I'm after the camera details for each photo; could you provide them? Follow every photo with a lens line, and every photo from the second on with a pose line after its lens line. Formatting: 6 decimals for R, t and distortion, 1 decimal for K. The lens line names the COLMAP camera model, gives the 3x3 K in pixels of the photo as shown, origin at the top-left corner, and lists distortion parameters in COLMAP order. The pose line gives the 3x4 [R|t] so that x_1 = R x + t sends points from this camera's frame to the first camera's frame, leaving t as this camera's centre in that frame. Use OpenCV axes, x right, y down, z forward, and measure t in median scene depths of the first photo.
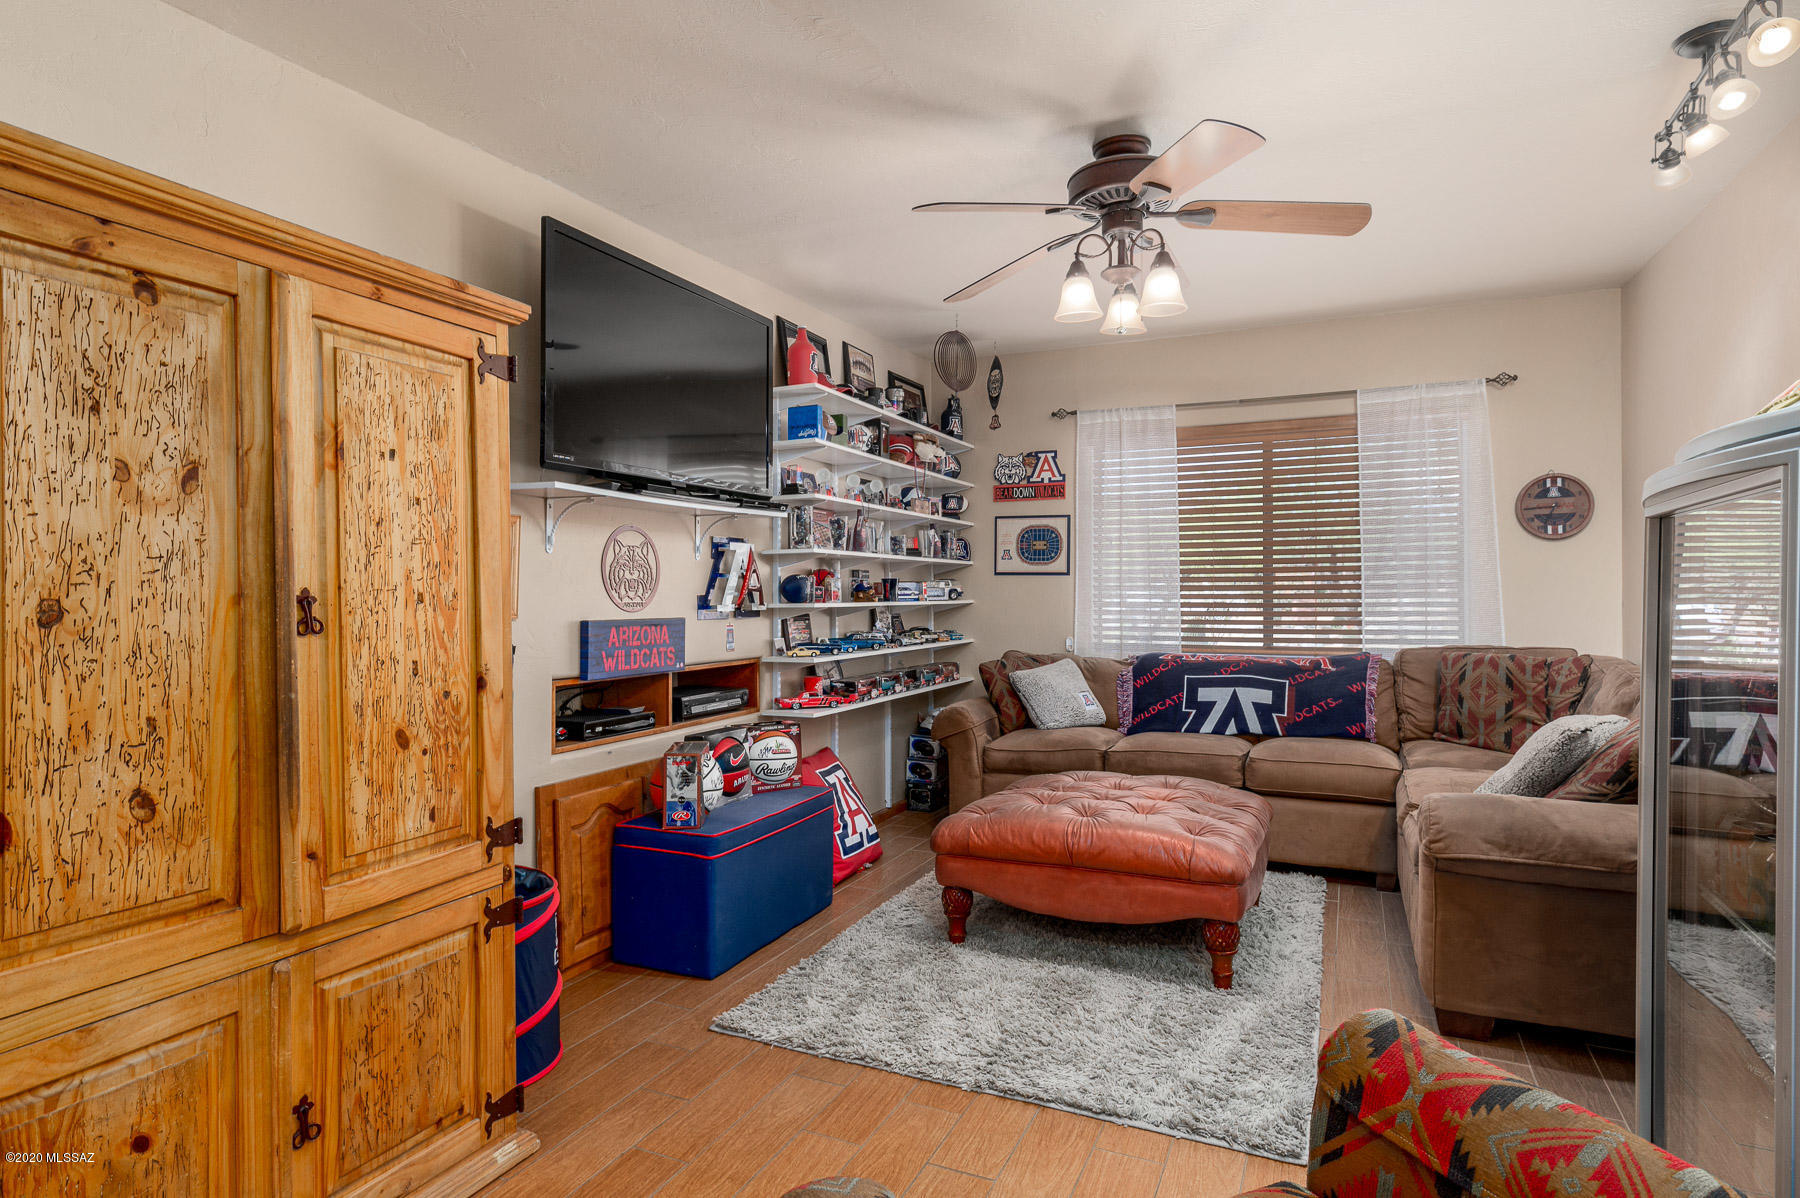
lens RADIAL K [[965.9, 0, 901.0], [0, 965.9, 599.8], [0, 0, 1]] dist [0.002507, -0.000089]
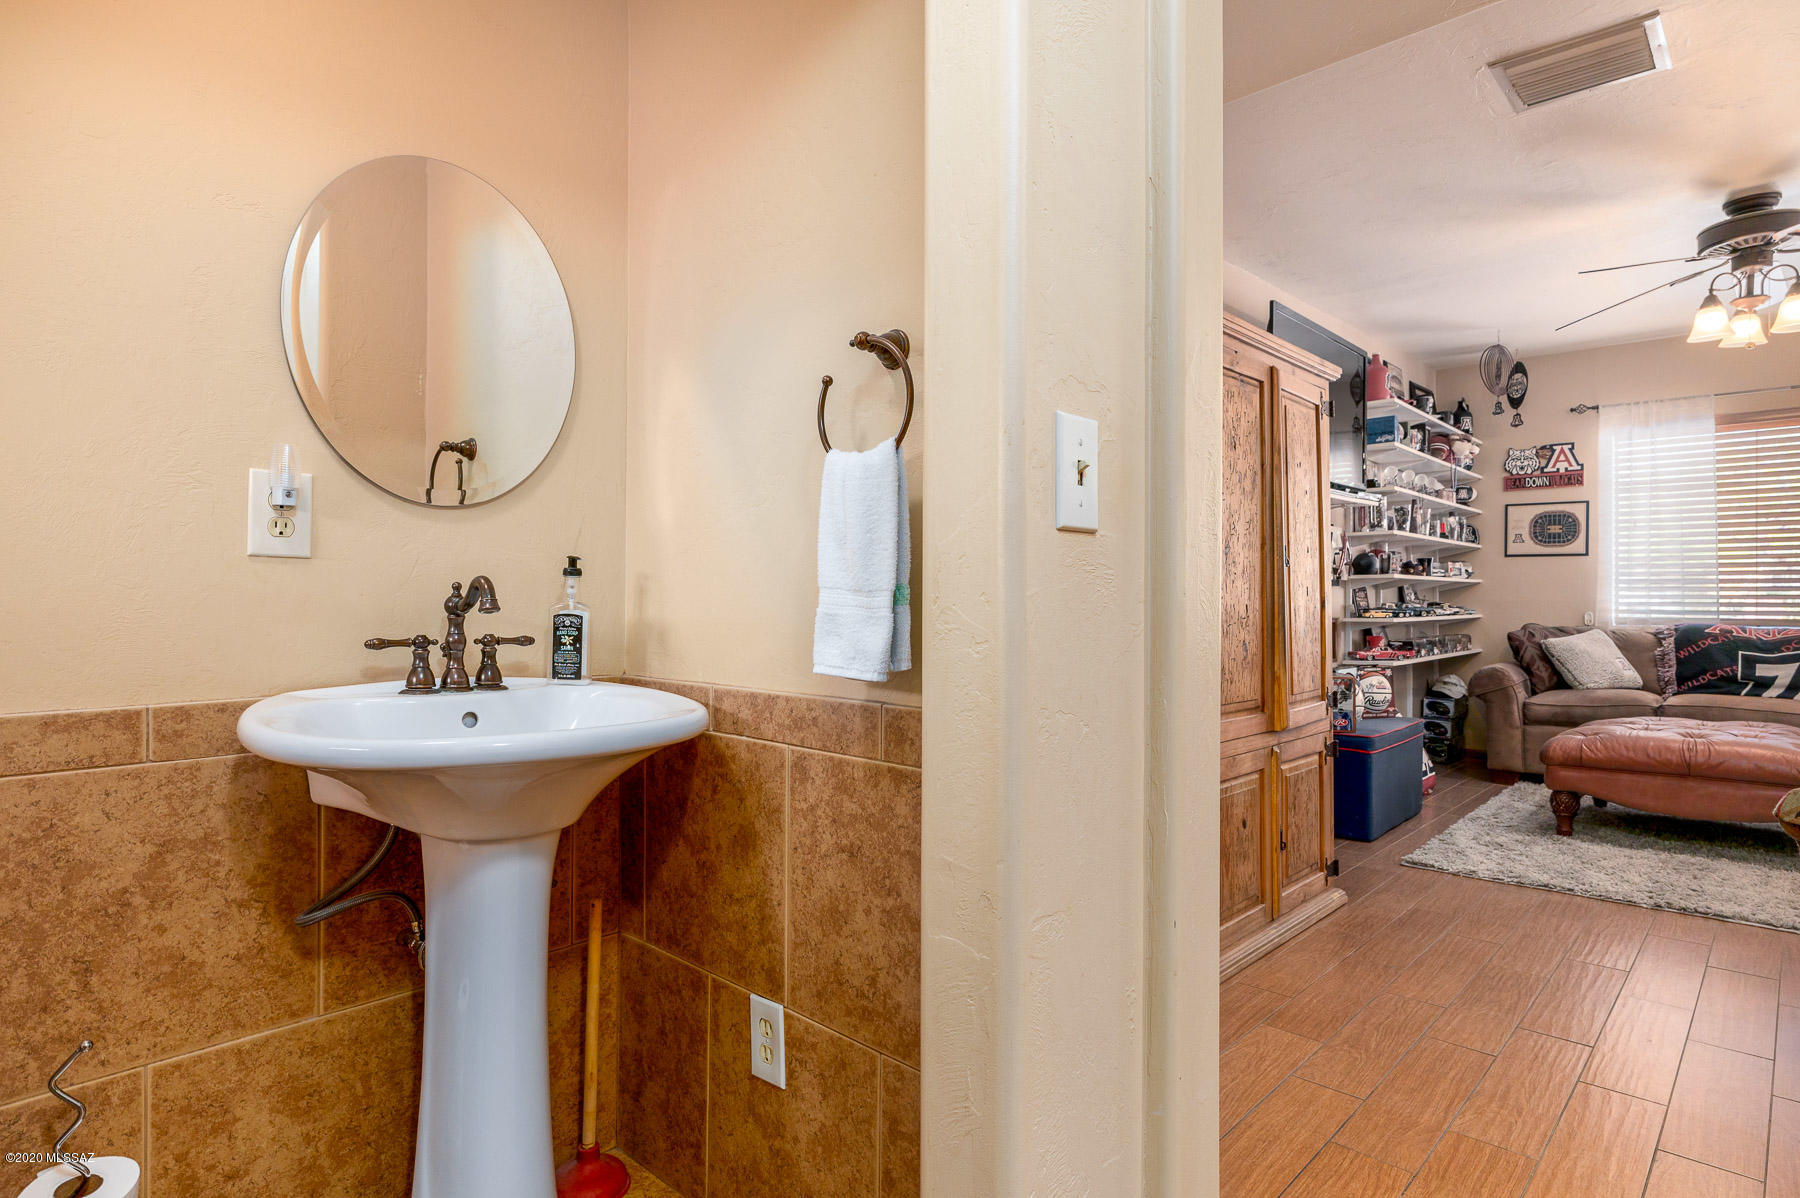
lens RADIAL K [[965.9, 0, 899.5], [0, 965.9, 597.8], [0, 0, 1]] dist [0.002507, -0.000089]
pose [[0.949980, 0.002426, -0.312301, -0.256633], [-0.004909, 0.999962, -0.007163, 0.038718], [0.312272, 0.008338, 0.949956, -0.324528]]
